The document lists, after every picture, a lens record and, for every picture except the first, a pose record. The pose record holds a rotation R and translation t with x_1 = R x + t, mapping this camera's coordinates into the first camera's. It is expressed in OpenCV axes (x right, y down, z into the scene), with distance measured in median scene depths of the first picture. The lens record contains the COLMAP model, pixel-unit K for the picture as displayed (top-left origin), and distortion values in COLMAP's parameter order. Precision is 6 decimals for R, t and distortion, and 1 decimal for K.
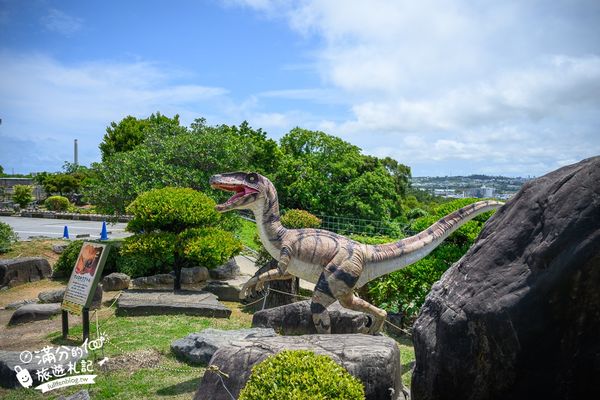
lens RADIAL K [[400.8, 0, 297.8], [0, 400.8, 200.0], [0, 0, 1]] dist [-0.004330, 0.003494]
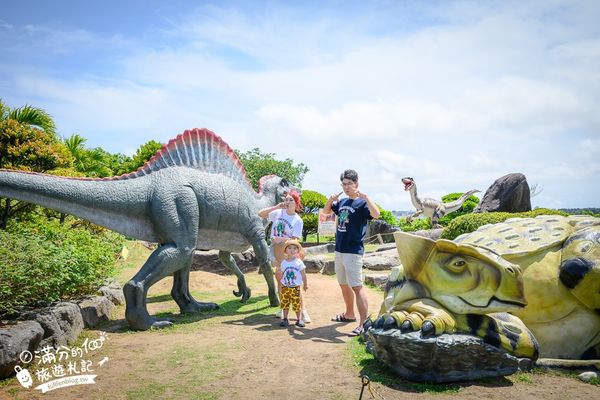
lens RADIAL K [[513.9, 0, 296.5], [0, 513.9, 199.6], [0, 0, 1]] dist [-0.005117, -0.004083]
pose [[0.935548, 0.003771, 0.353179, -0.320387], [0.024244, 0.996899, -0.074865, 0.050765], [-0.352366, 0.078602, 0.932556, -0.313693]]
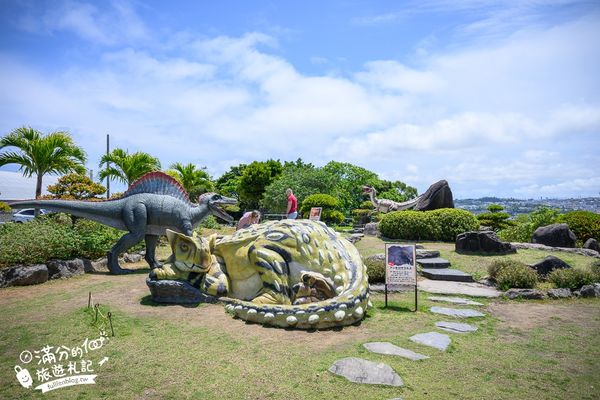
lens RADIAL K [[400.8, 0, 296.2], [0, 400.8, 201.8], [0, 0, 1]] dist [-0.004330, 0.003494]
pose [[0.999503, -0.018383, -0.025598, -0.110725], [0.016817, 0.998051, -0.060093, 0.048386], [0.026653, 0.059633, 0.997864, -0.446192]]
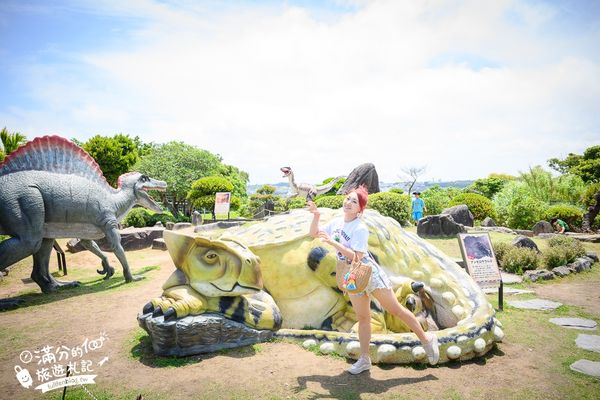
lens RADIAL K [[400.8, 0, 298.5], [0, 400.8, 201.1], [0, 0, 1]] dist [-0.004330, 0.003494]
pose [[0.895789, -0.036354, 0.442991, -0.241903], [0.045074, 0.998942, -0.009168, 0.040605], [-0.442189, 0.028181, 0.896479, -0.334294]]
